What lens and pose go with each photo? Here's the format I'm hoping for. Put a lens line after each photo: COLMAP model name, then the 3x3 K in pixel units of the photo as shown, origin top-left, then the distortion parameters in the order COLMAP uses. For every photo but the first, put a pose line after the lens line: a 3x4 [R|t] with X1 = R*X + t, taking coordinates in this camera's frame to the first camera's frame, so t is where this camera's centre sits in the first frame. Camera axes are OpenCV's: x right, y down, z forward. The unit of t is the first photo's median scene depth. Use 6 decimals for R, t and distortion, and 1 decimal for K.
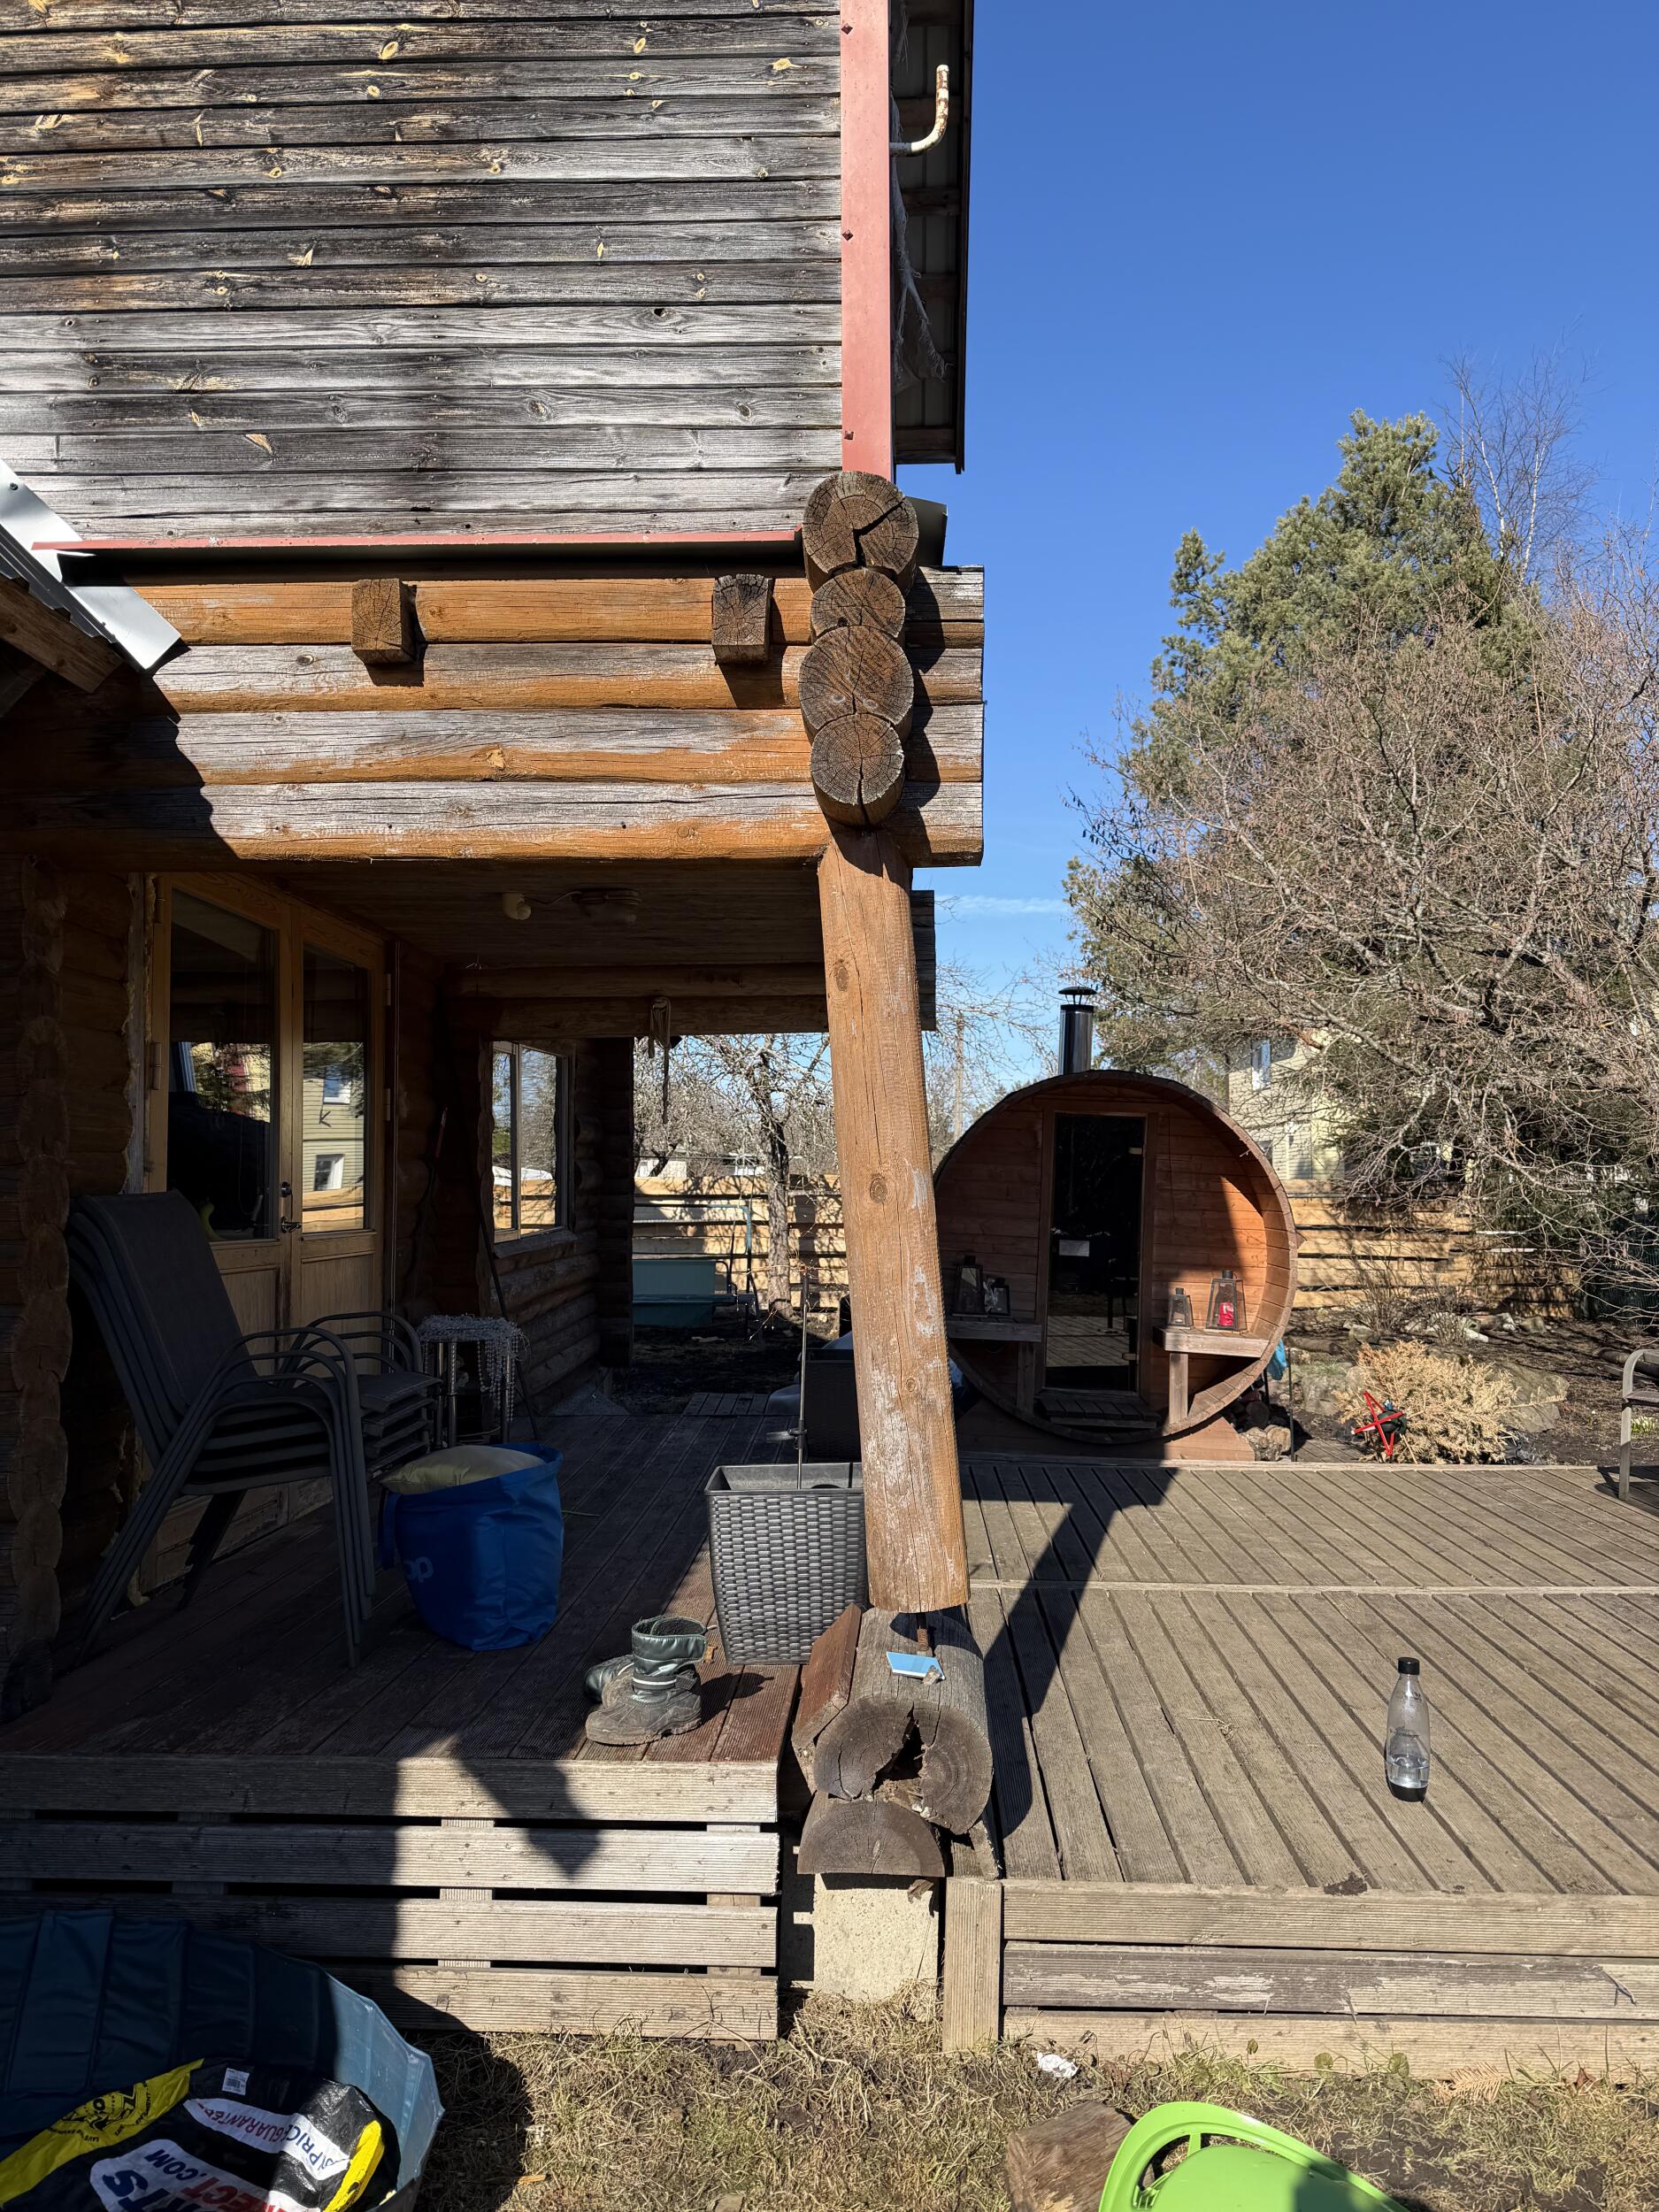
lens RADIAL K [[1594.8, 0, 829.5], [0, 1594.8, 1106.0], [0, 0, 1]] dist [0.089873, -0.140081]
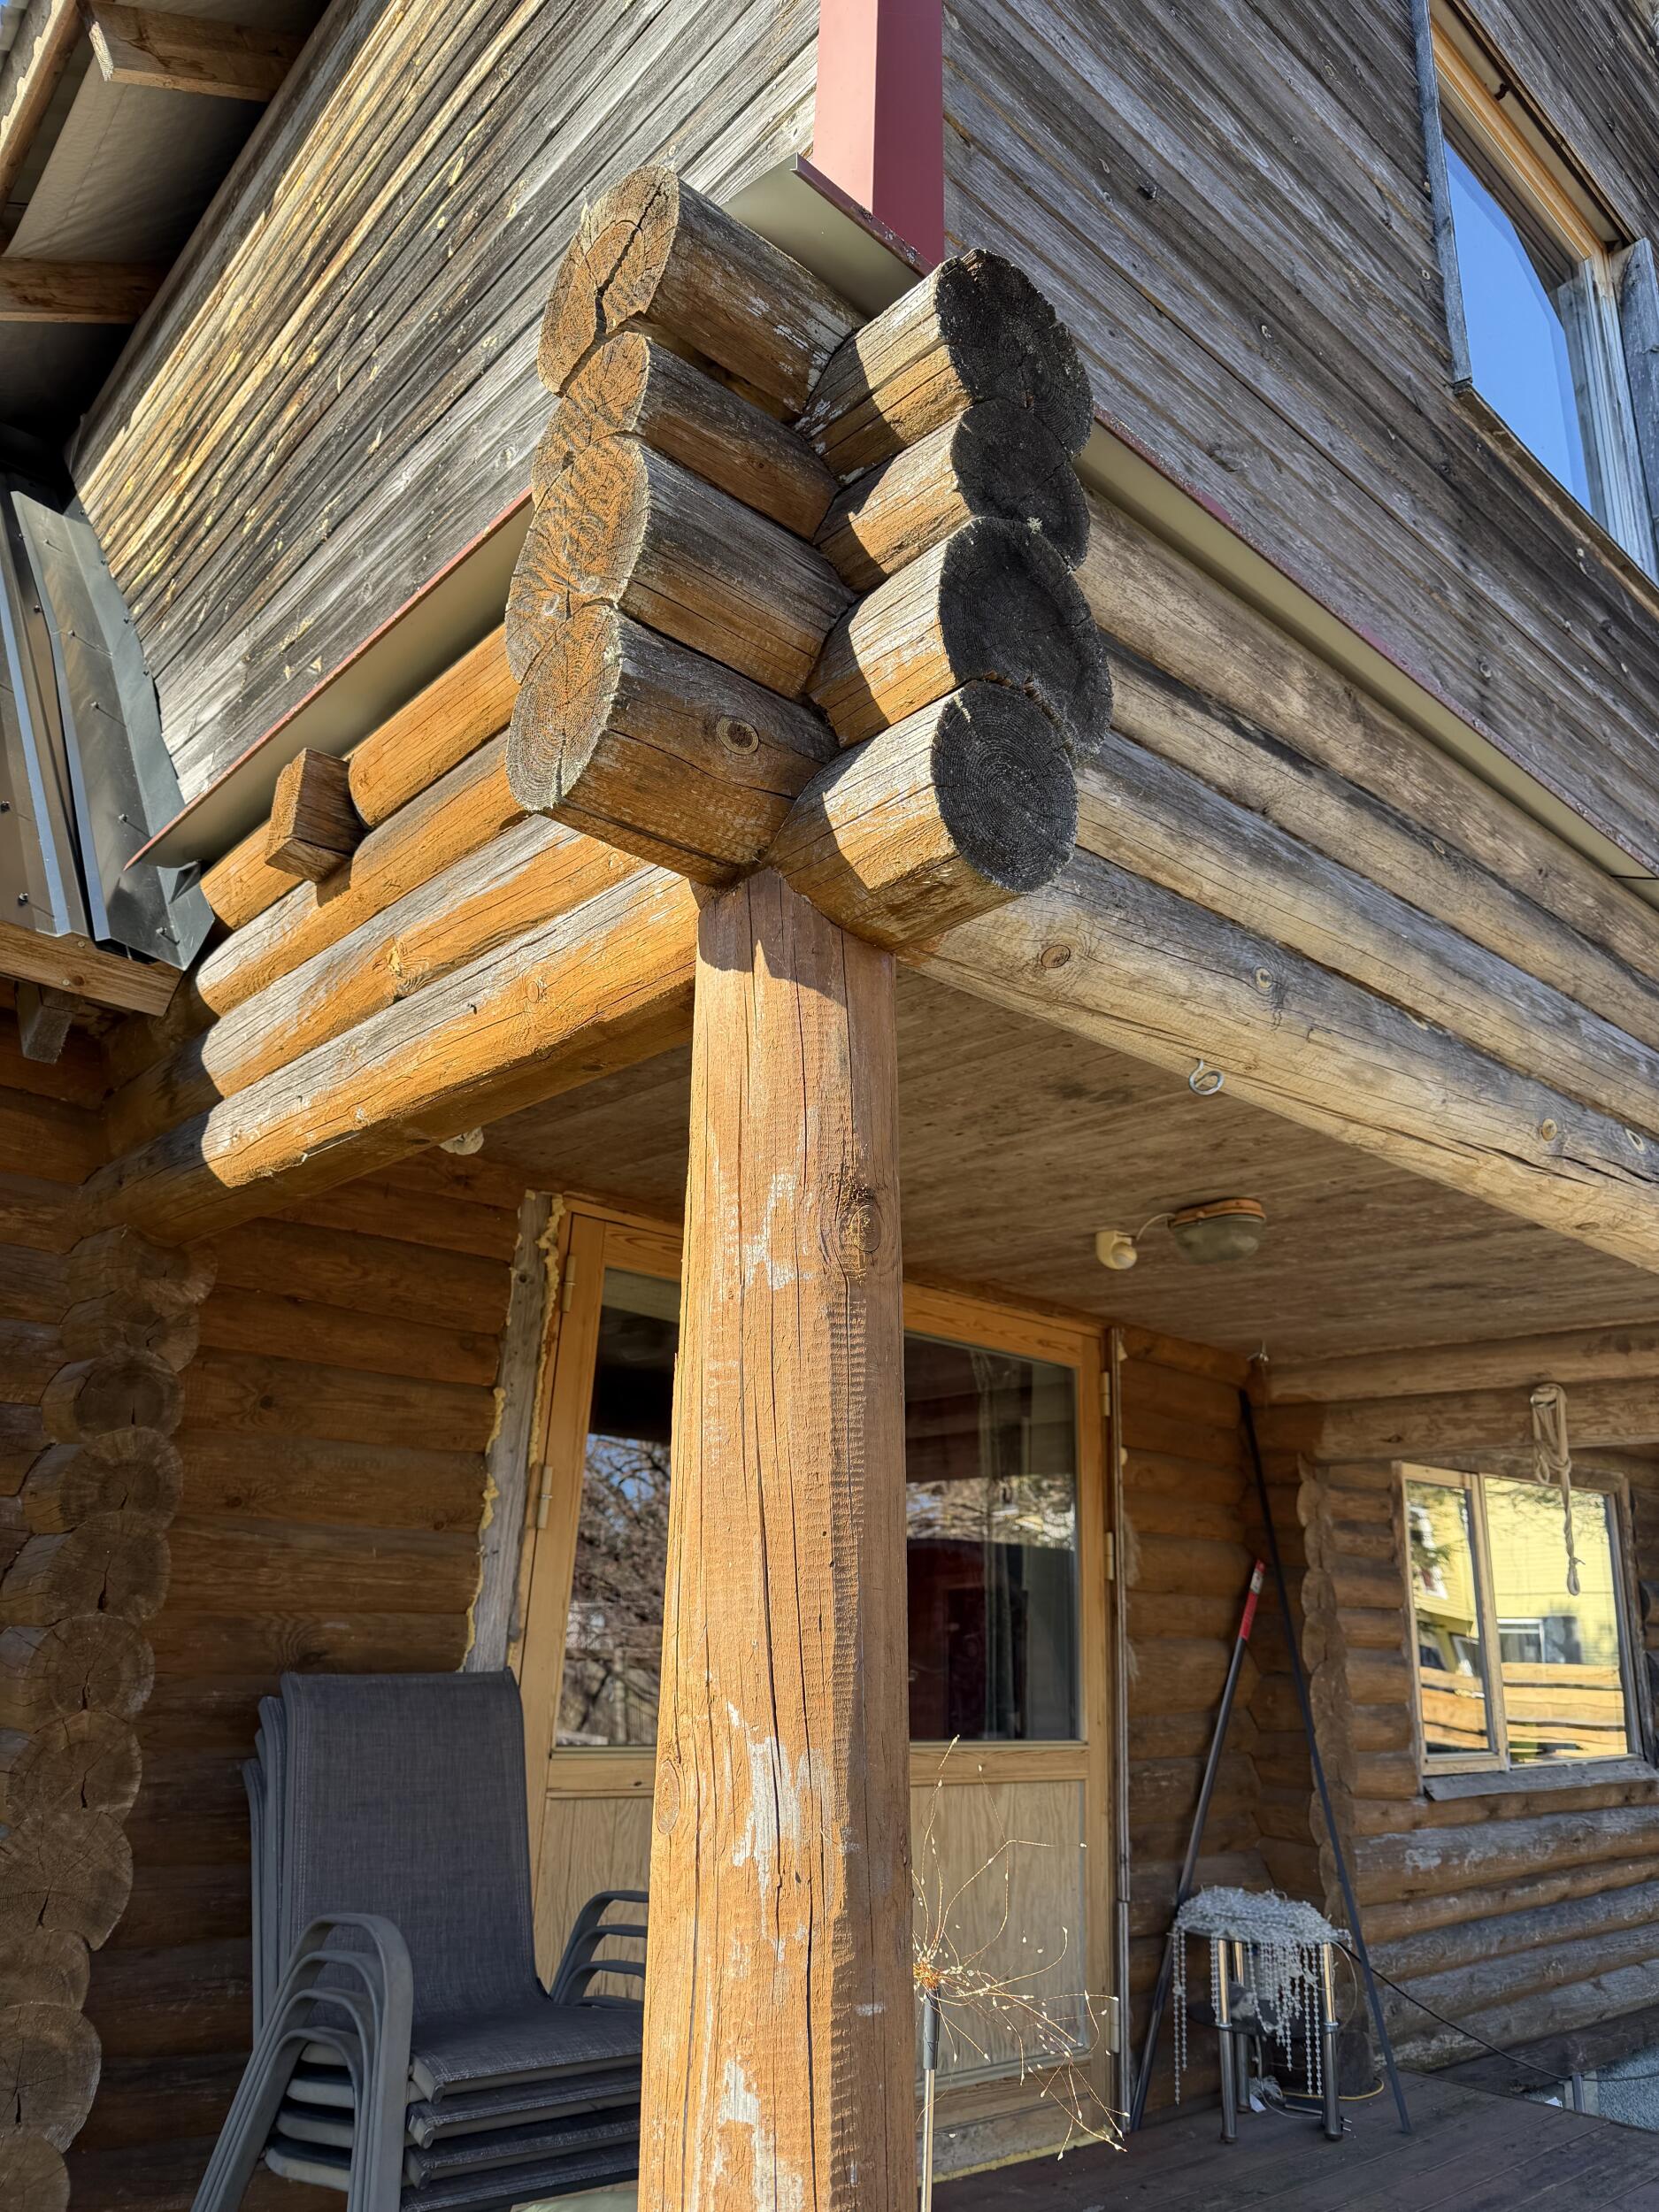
lens RADIAL K [[1586.7, 0, 806.6], [0, 1586.7, 1091.2], [0, 0, 1]] dist [-0.005089, -0.000704]
pose [[0.683948, -0.197566, -0.702270, 0.248282], [-0.012742, 0.959250, -0.282270, 0.001205], [0.729419, 0.202006, 0.653560, 0.573124]]
